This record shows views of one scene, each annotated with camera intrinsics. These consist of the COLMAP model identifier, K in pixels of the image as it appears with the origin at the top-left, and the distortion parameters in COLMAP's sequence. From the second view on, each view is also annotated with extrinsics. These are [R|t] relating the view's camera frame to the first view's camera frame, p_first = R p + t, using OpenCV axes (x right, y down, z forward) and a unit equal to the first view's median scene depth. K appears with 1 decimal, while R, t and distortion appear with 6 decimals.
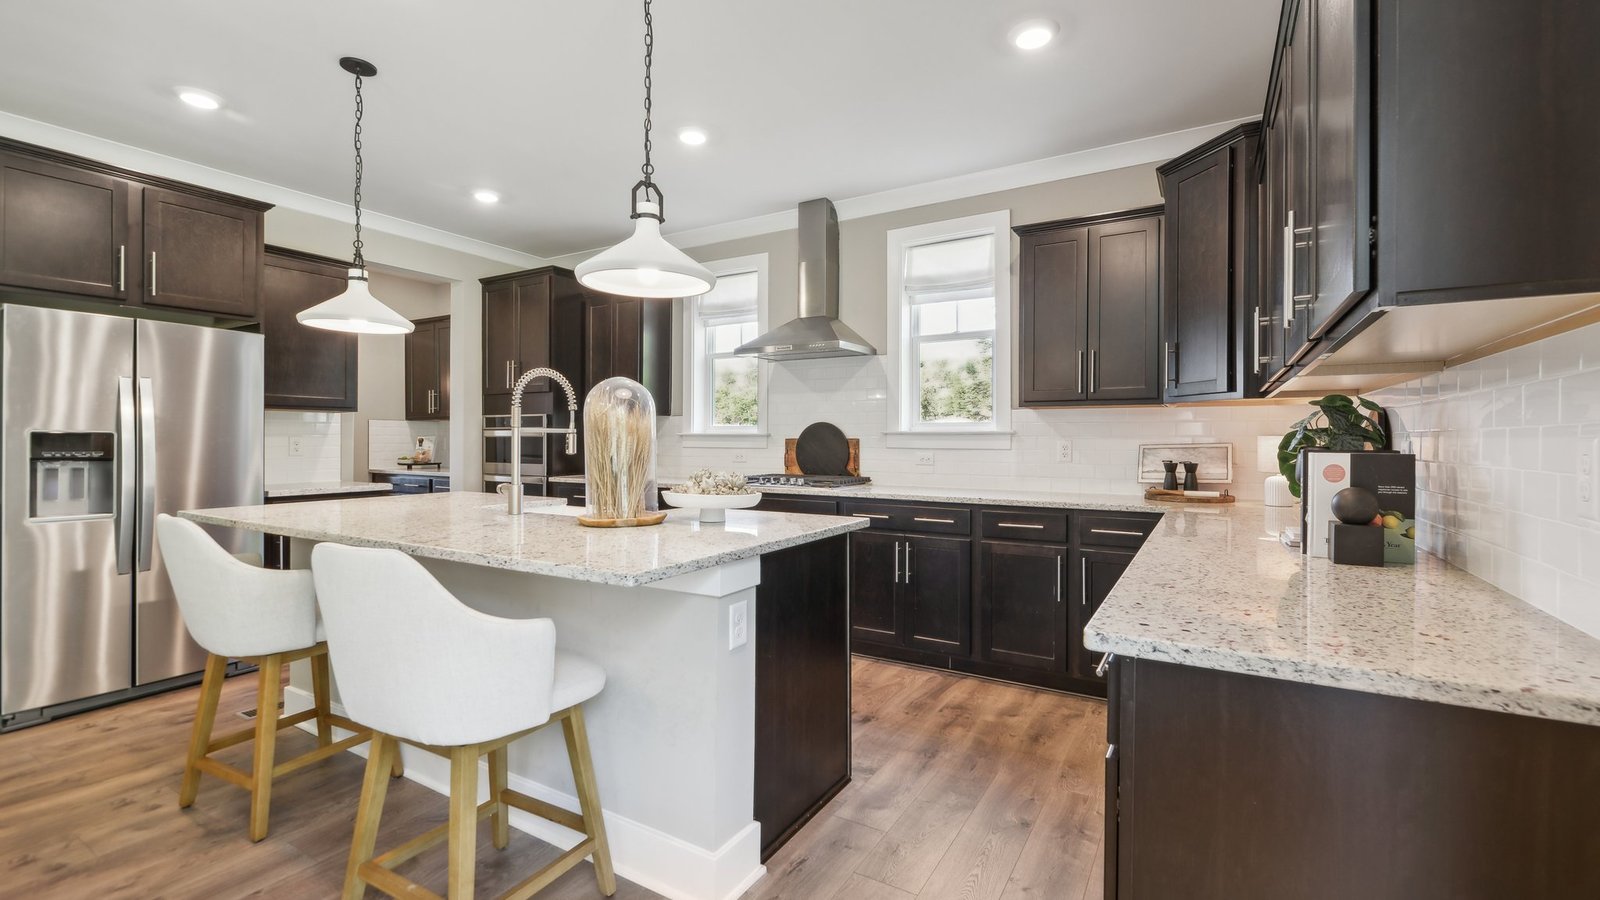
lens RADIAL K [[703.1, 0, 802.6], [0, 703.1, 442.9], [0, 0, 1]] dist [0.001562, 0.001017]
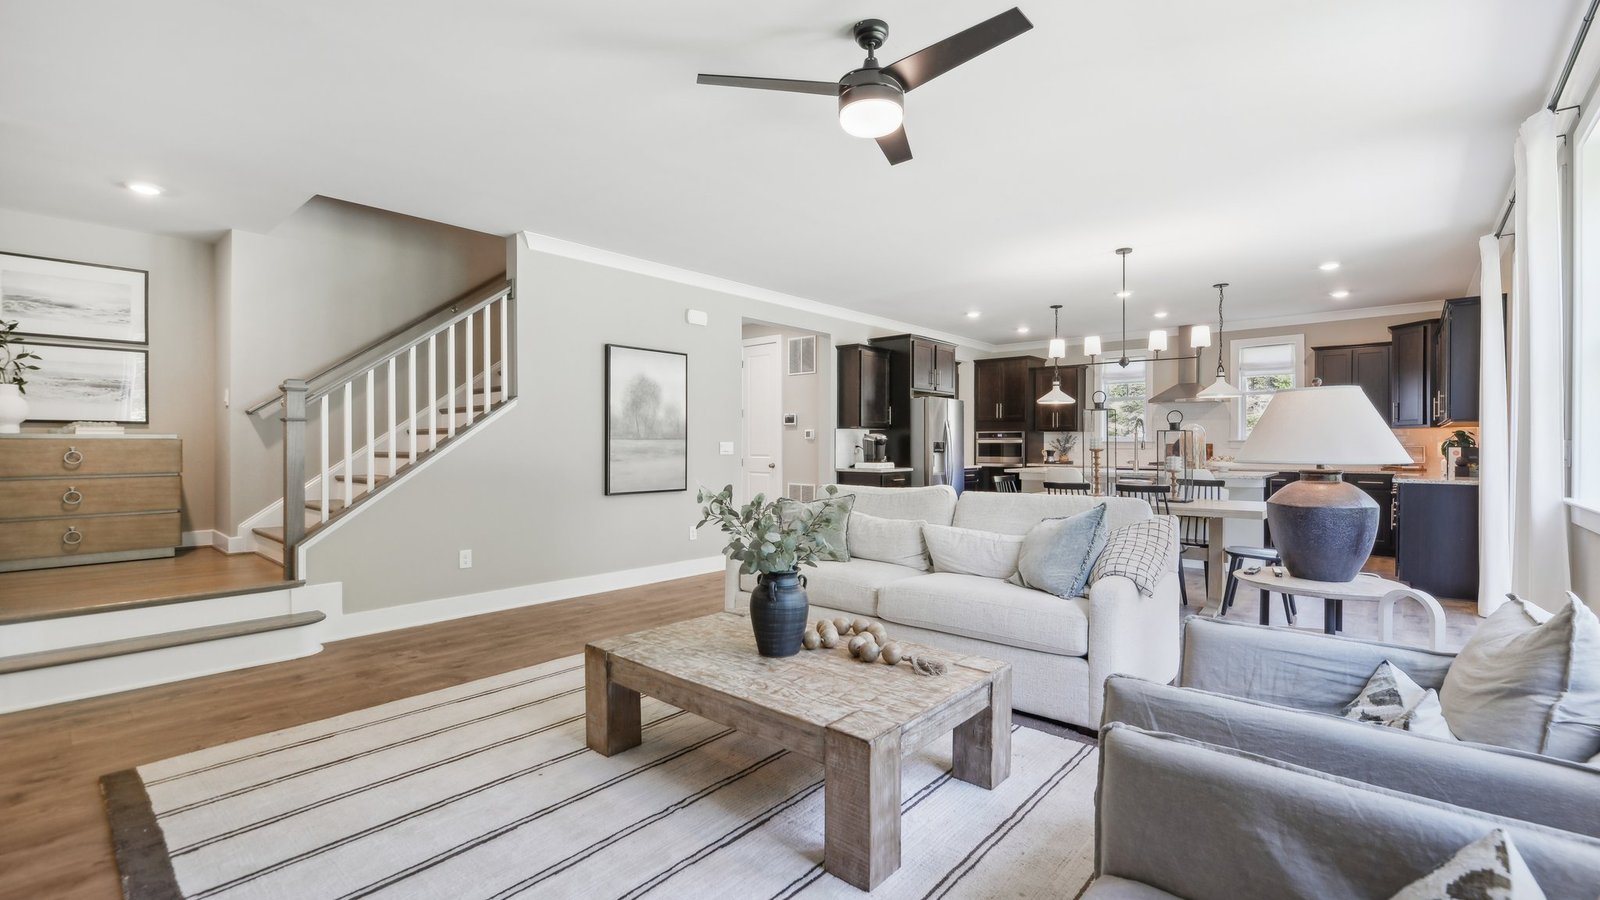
lens RADIAL K [[703.1, 0, 801.7], [0, 703.1, 456.0], [0, 0, 1]] dist [0.001562, 0.001017]
pose [[0.983575, 0.001220, -0.180493, -1.169958], [0.000283, 0.999966, 0.008300, 0.017587], [0.180497, -0.008215, 0.983541, -1.951818]]
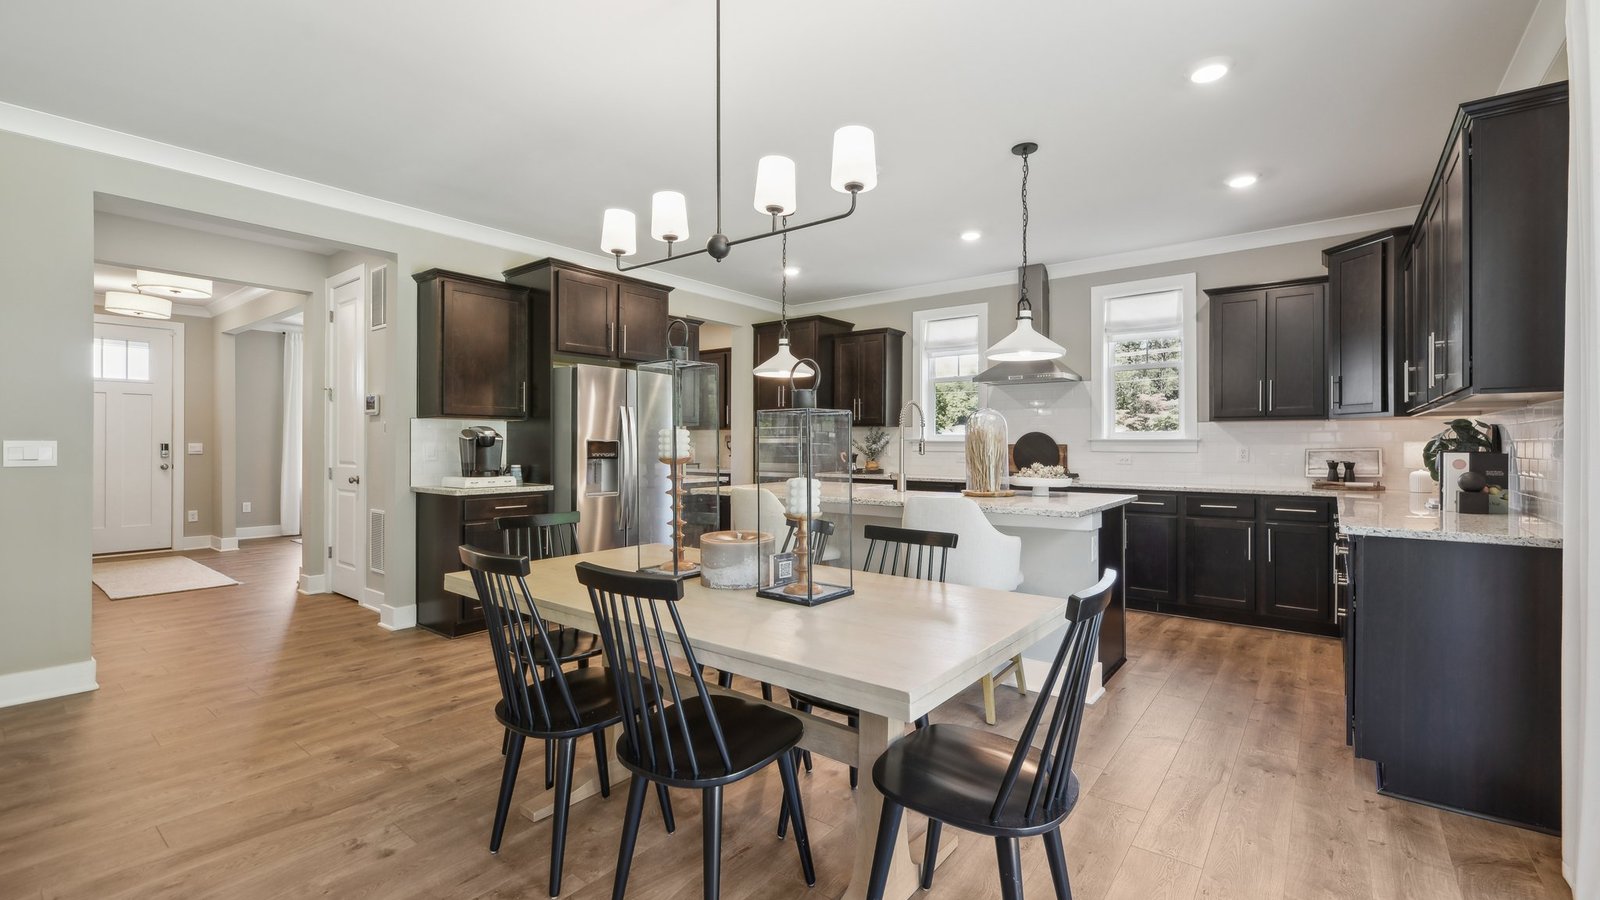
lens RADIAL K [[703.1, 0, 797.7], [0, 703.1, 443.0], [0, 0, 1]] dist [0.001562, 0.001017]
pose [[0.992741, -0.001468, -0.120263, -0.433818], [0.000604, 0.999974, -0.007214, 0.000560], [0.120271, 0.007089, 0.992716, -0.608056]]
